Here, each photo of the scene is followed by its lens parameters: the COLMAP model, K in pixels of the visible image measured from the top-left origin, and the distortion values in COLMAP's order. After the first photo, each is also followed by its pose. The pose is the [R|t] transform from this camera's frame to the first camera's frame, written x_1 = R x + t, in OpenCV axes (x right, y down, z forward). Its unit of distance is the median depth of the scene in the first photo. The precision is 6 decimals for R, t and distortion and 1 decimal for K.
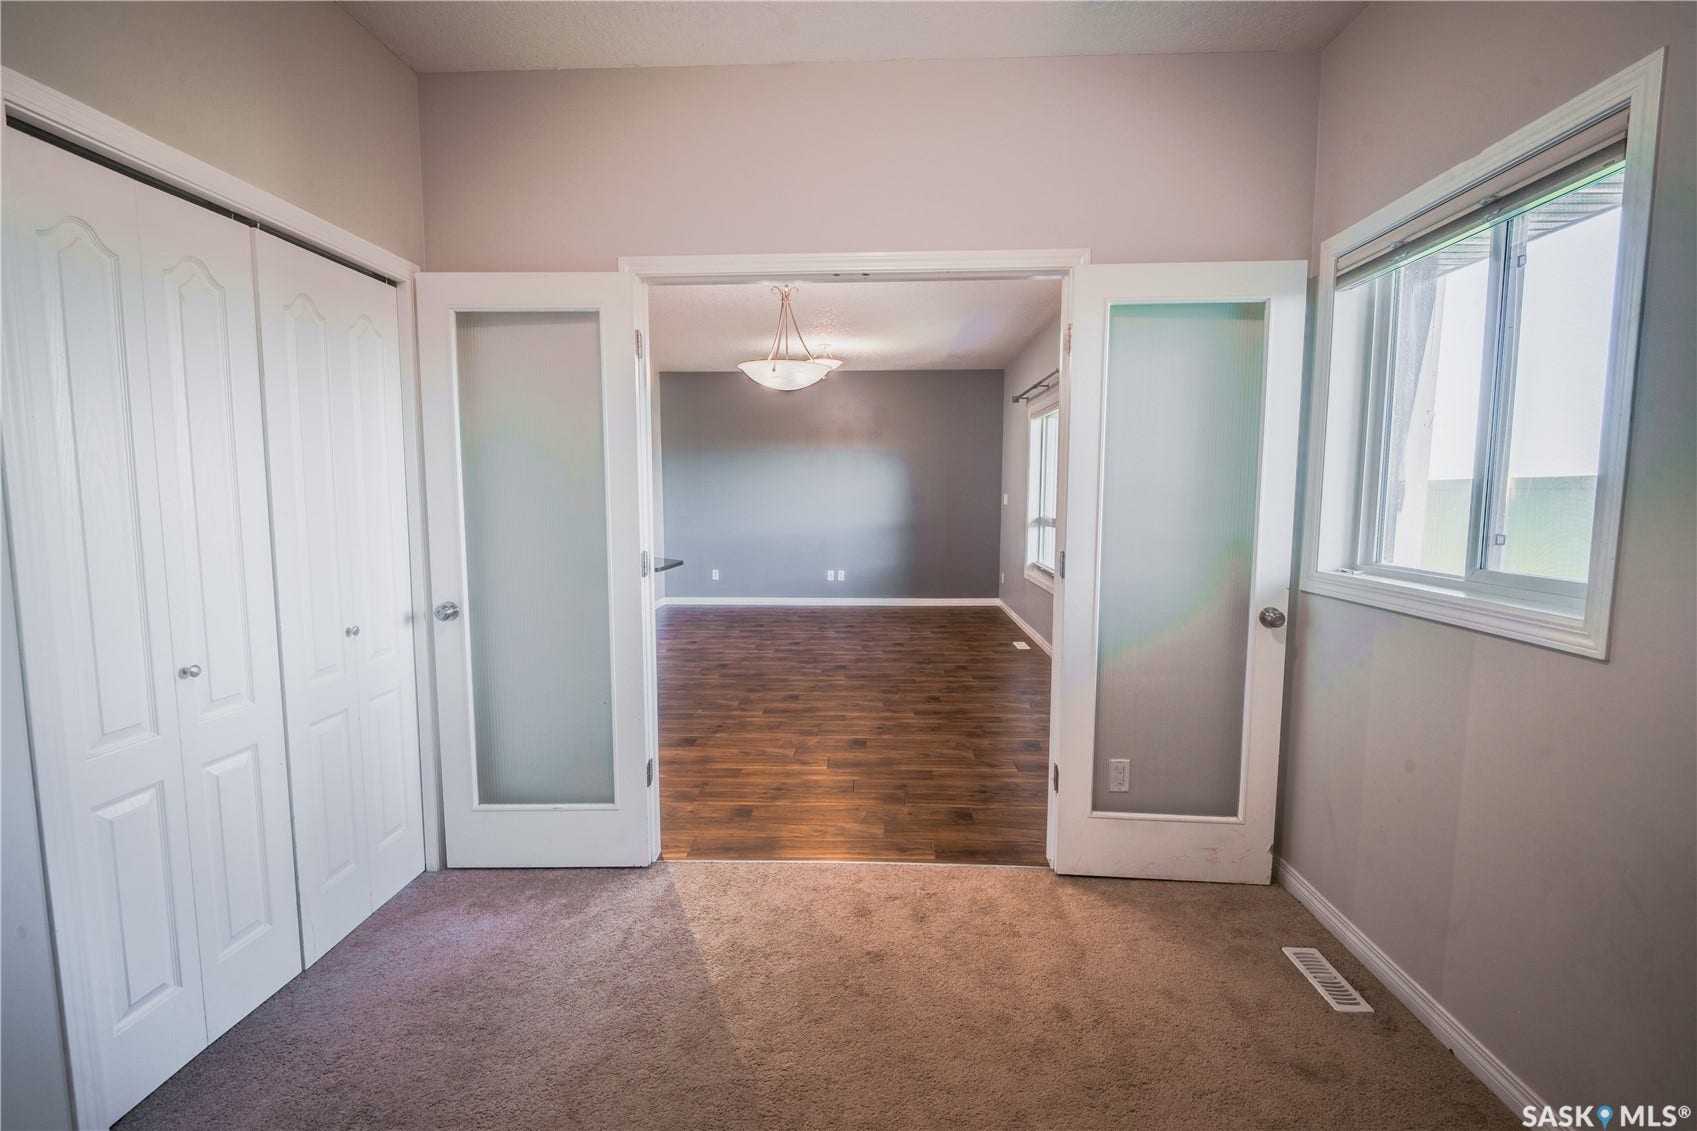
lens RADIAL K [[784.5, 0, 848.8], [0, 784.5, 573.9], [0, 0, 1]] dist [-0.000953, -0.006094]
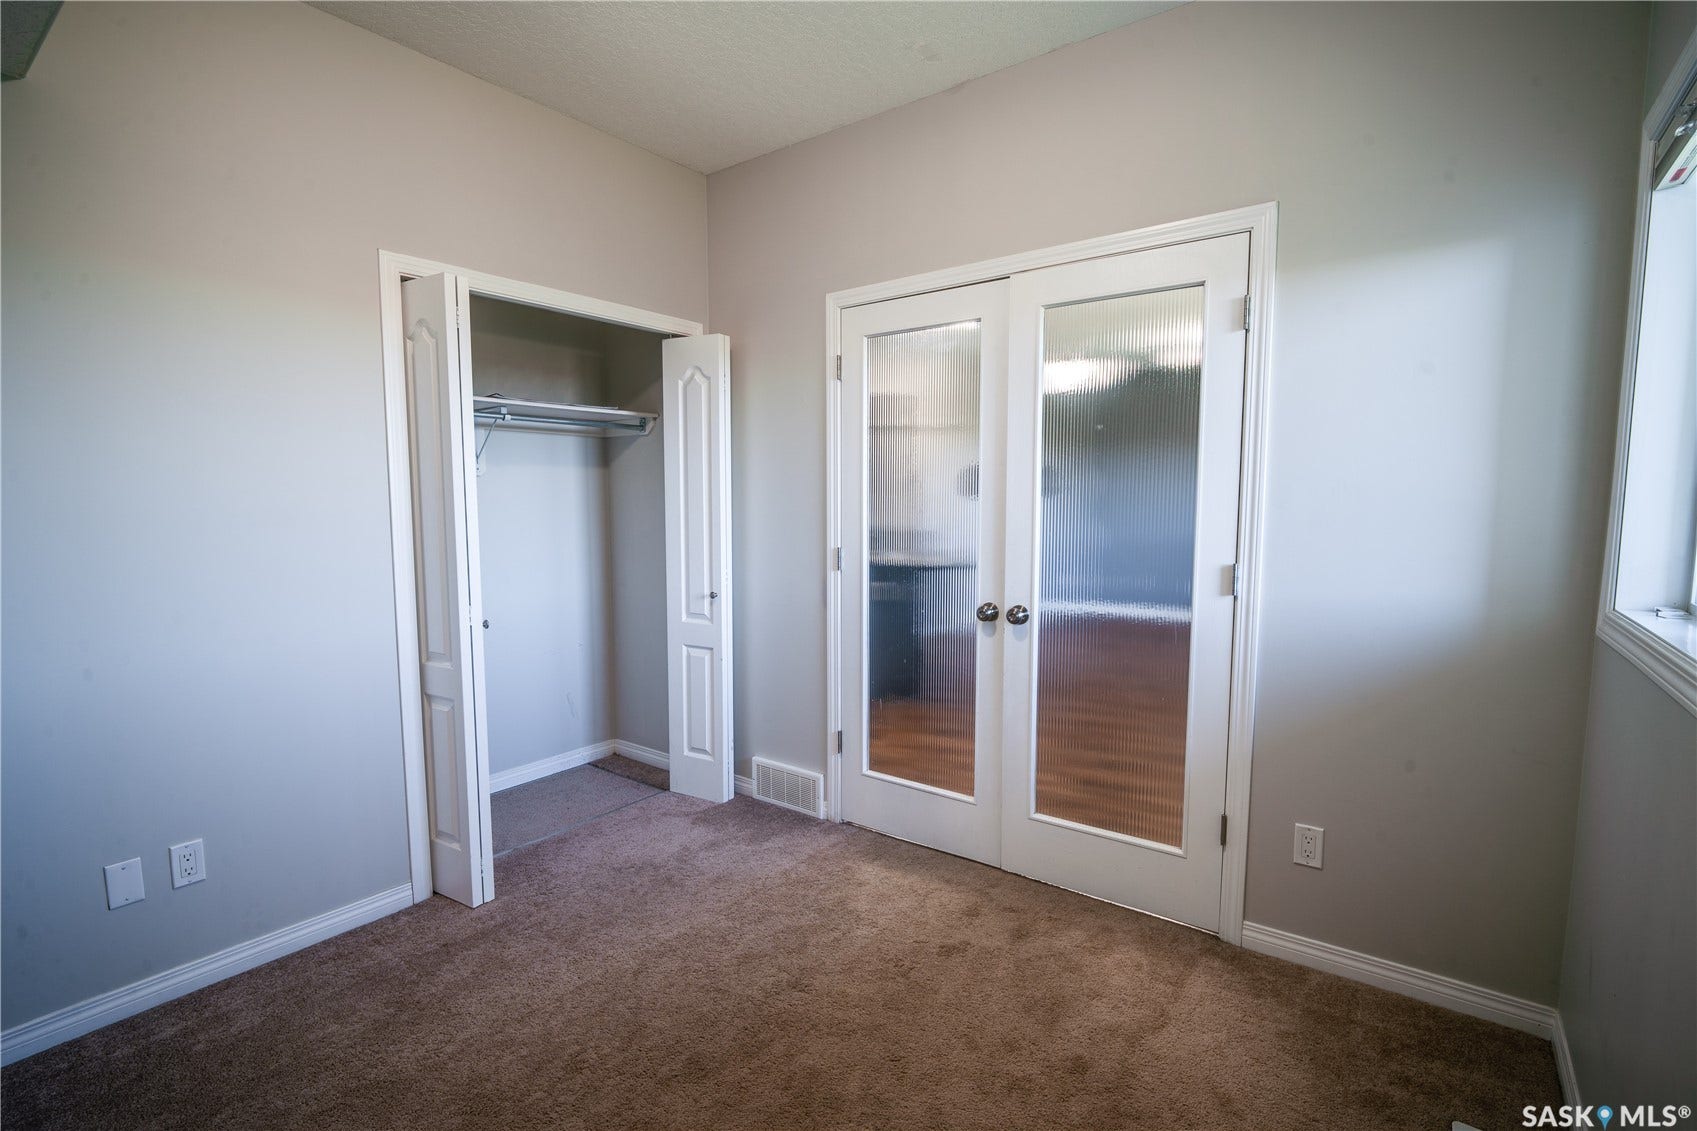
lens RADIAL K [[784.5, 0, 848.8], [0, 784.5, 573.9], [0, 0, 1]] dist [-0.000953, -0.006094]
pose [[0.825536, 0.052204, -0.561929, 0.439241], [-0.057678, 0.998303, 0.008007, -0.000252], [0.561394, 0.025801, 0.827146, 0.072499]]
